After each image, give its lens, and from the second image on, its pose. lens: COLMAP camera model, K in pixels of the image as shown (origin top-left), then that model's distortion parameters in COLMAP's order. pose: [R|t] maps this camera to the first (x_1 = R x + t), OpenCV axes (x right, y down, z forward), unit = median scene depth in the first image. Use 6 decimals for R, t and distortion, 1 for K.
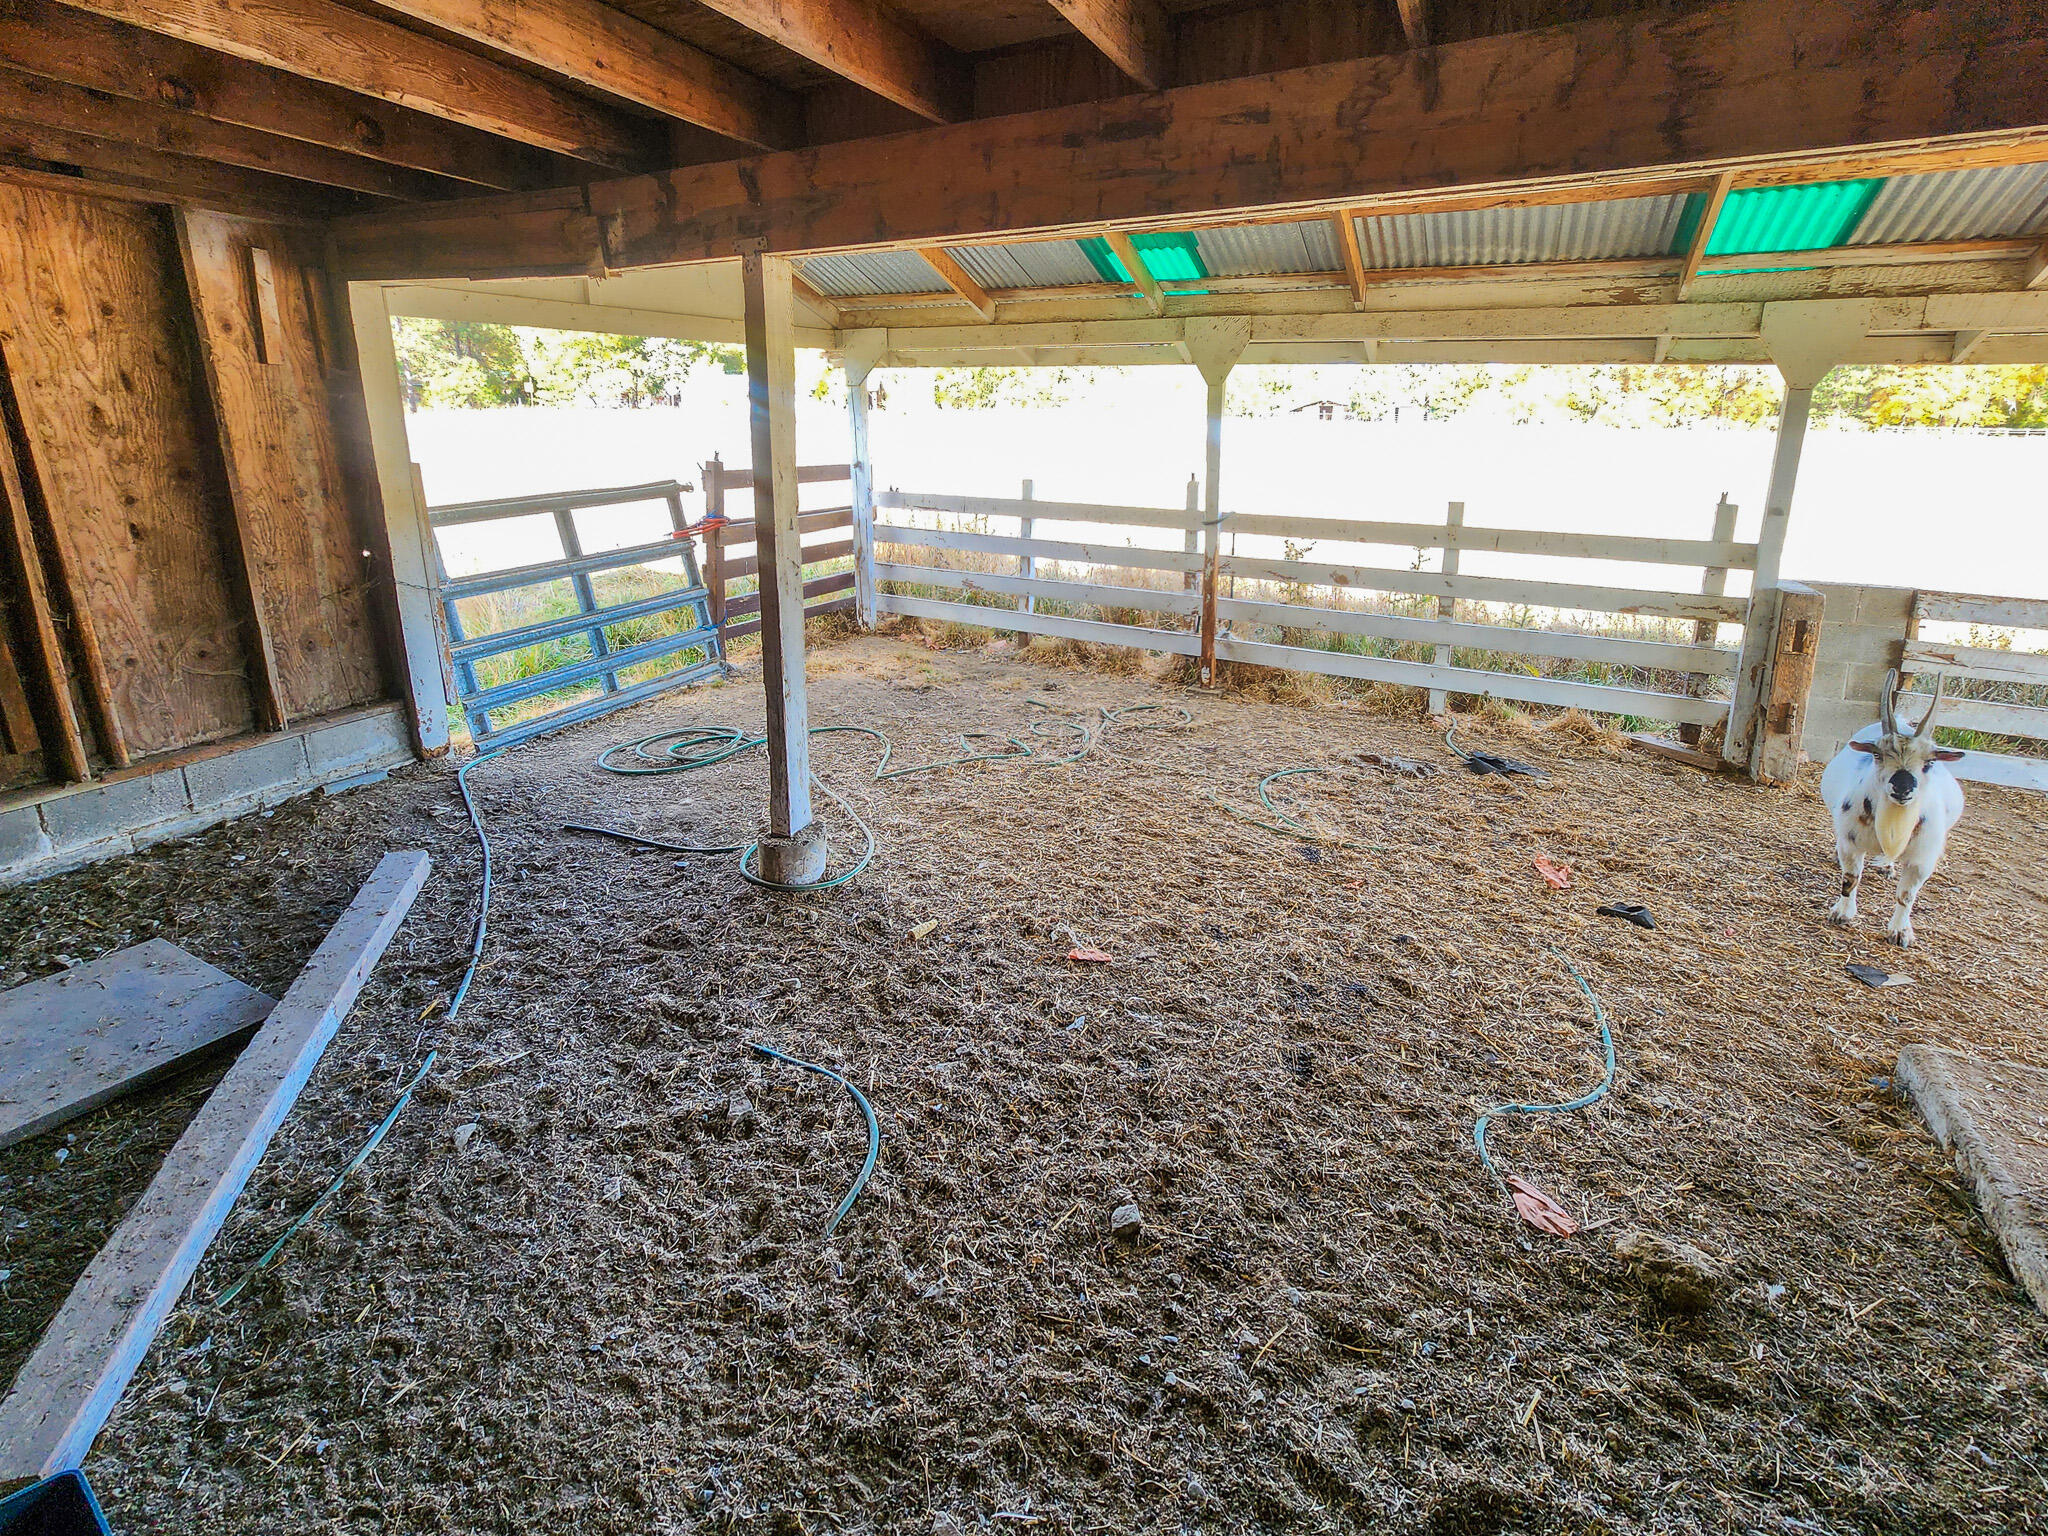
lens RADIAL K [[922.7, 0, 1072.7], [0, 922.7, 638.0], [0, 0, 1]] dist [-0.002804, 0.001549]
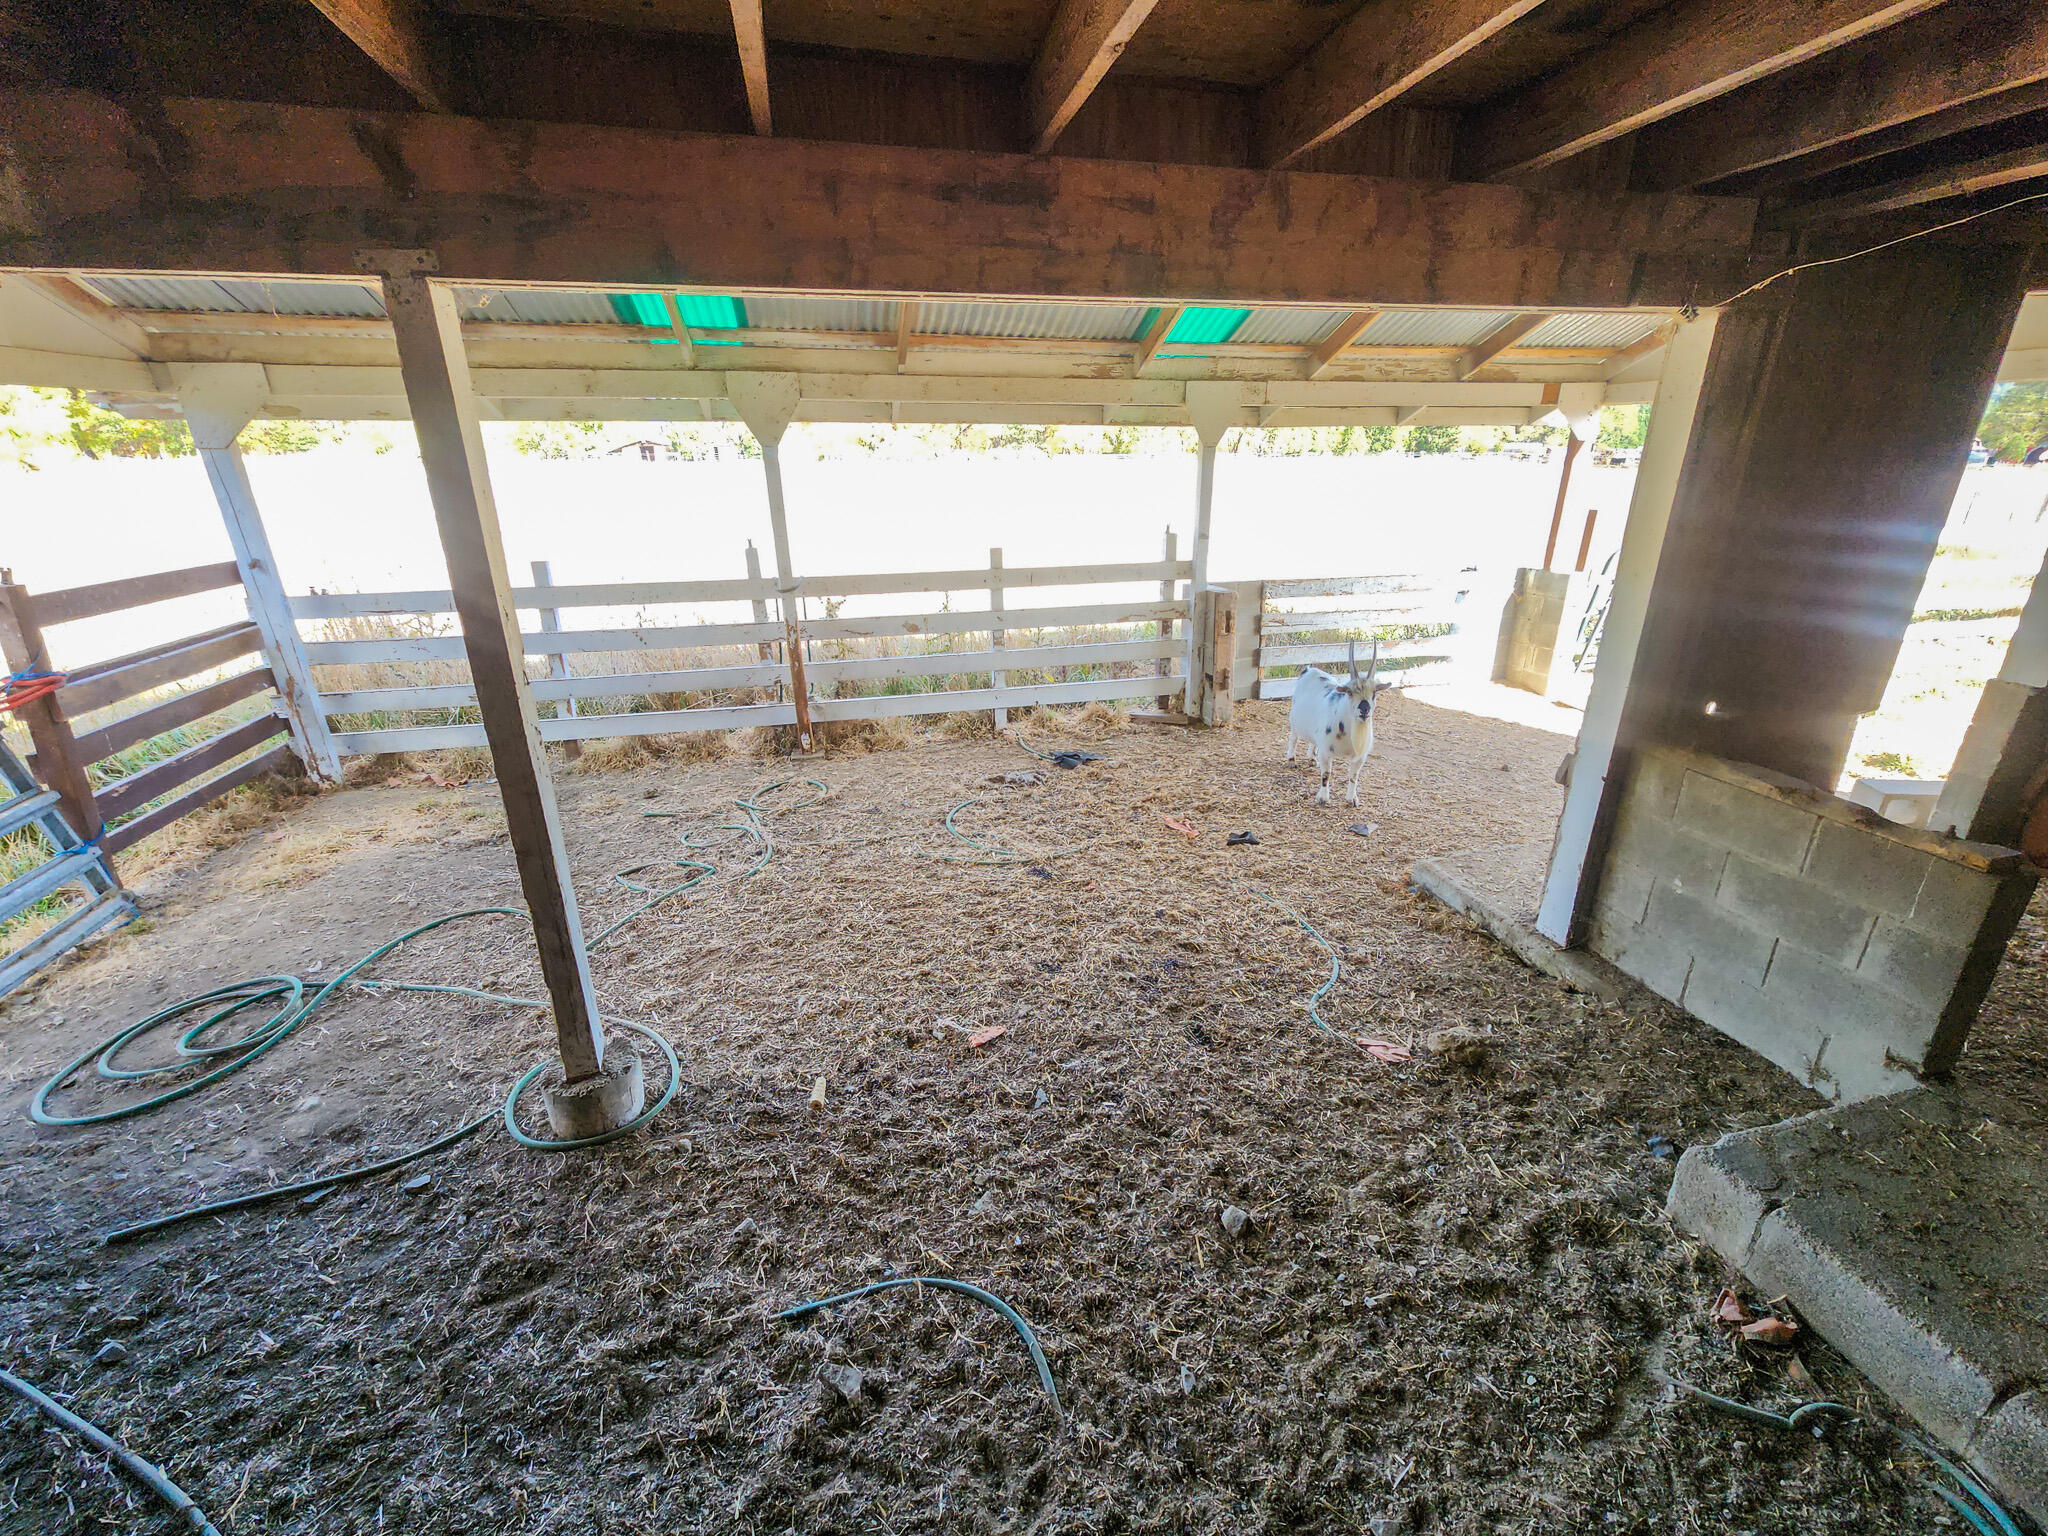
lens RADIAL K [[838.3, 0, 1018.9], [0, 838.3, 756.3], [0, 0, 1]] dist [0.002342, -0.000177]
pose [[0.749240, -0.242712, 0.616223, -0.422652], [0.170140, 0.969741, 0.175086, -0.109256], [-0.640072, -0.026337, 0.767863, 0.242061]]
